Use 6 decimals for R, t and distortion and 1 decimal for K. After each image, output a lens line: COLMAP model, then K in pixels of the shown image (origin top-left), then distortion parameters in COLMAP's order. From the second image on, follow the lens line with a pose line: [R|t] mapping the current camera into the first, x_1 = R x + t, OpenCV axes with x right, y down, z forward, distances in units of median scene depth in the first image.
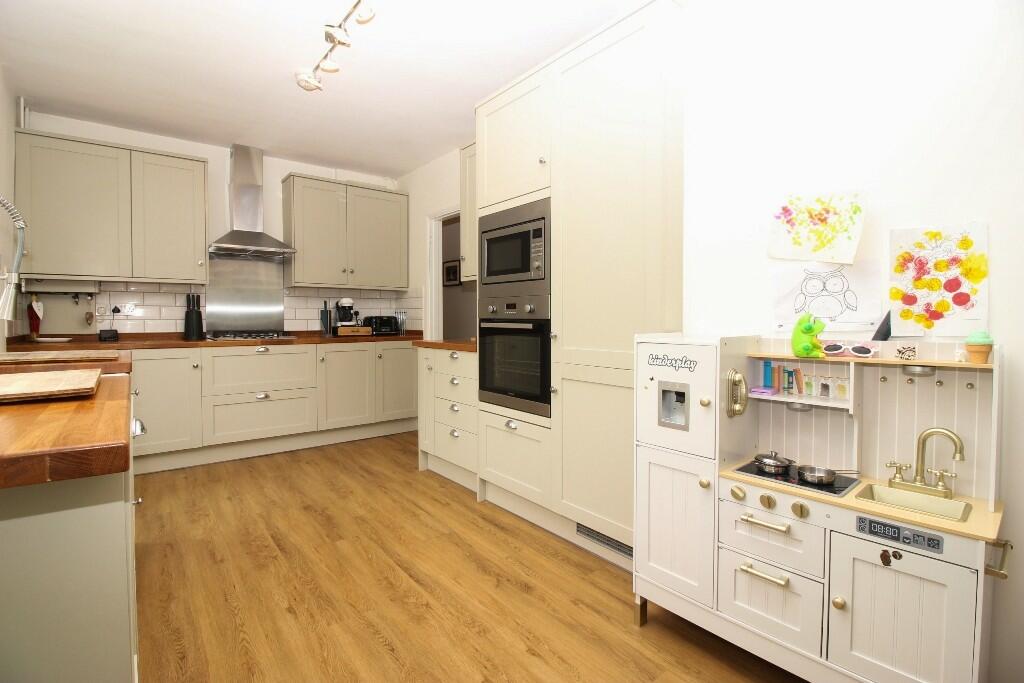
lens RADIAL K [[472.7, 0, 506.7], [0, 472.7, 332.9], [0, 0, 1]] dist [0.002457, -0.013220]
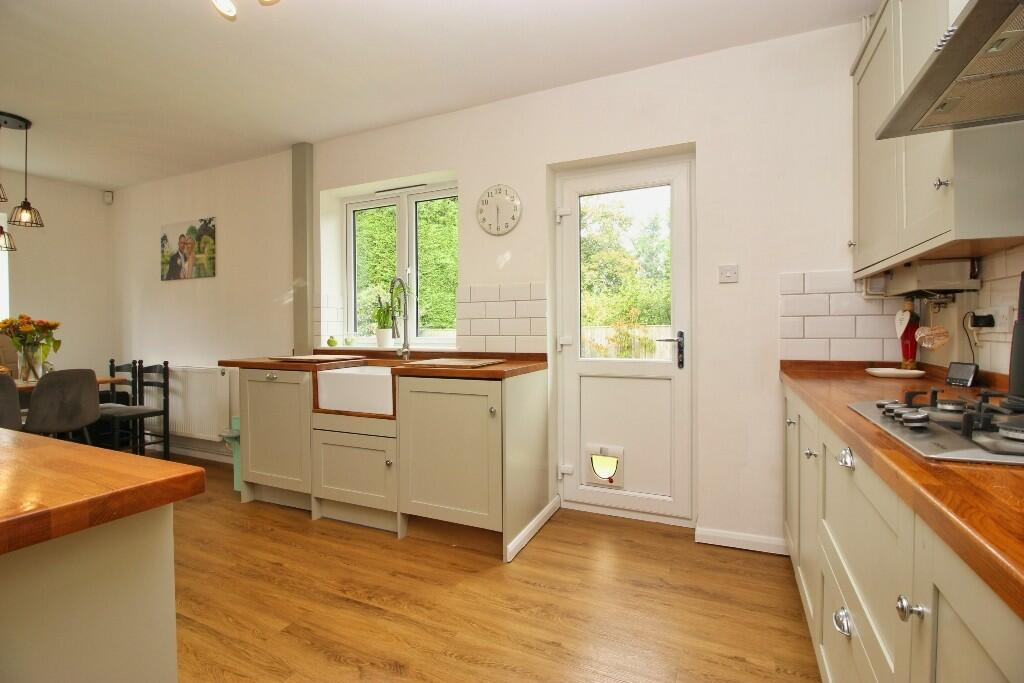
lens RADIAL K [[472.7, 0, 506.7], [0, 472.7, 332.9], [0, 0, 1]] dist [0.002457, -0.013220]
pose [[-0.891276, 0.008205, -0.453388, -0.240515], [-0.007834, 0.999408, 0.033488, -0.054747], [0.453394, 0.033399, -0.890684, 1.339821]]
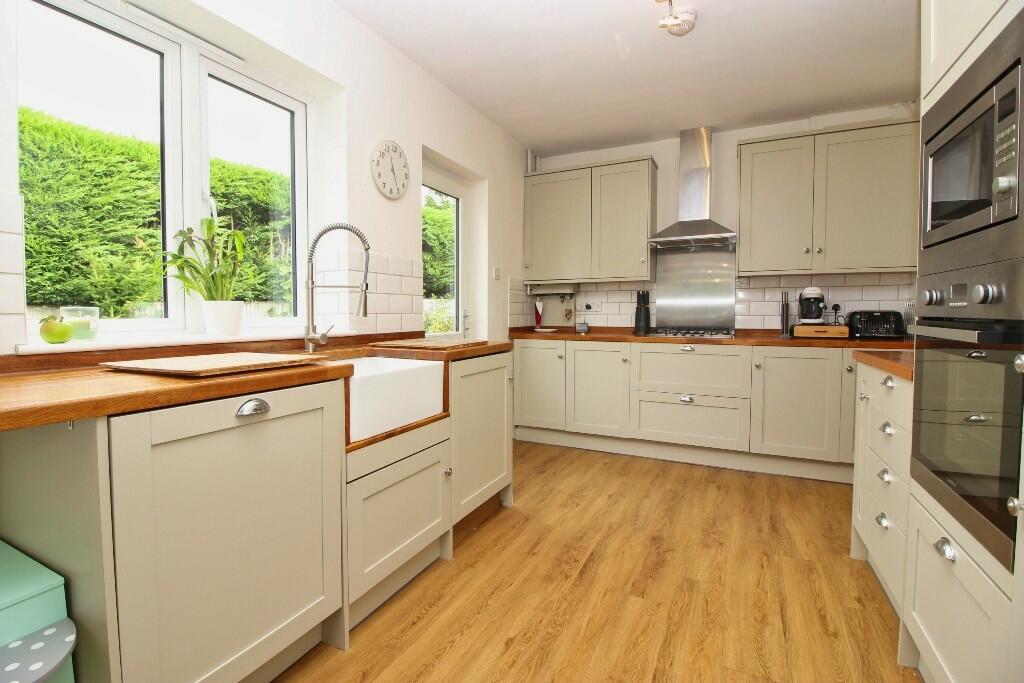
lens RADIAL K [[472.7, 0, 506.7], [0, 472.7, 332.9], [0, 0, 1]] dist [0.002457, -0.013220]
pose [[0.434732, 0.037052, -0.899797, 0.178307], [-0.026825, 0.999243, 0.028186, -0.012832], [0.900160, 0.011883, 0.435397, 0.330794]]
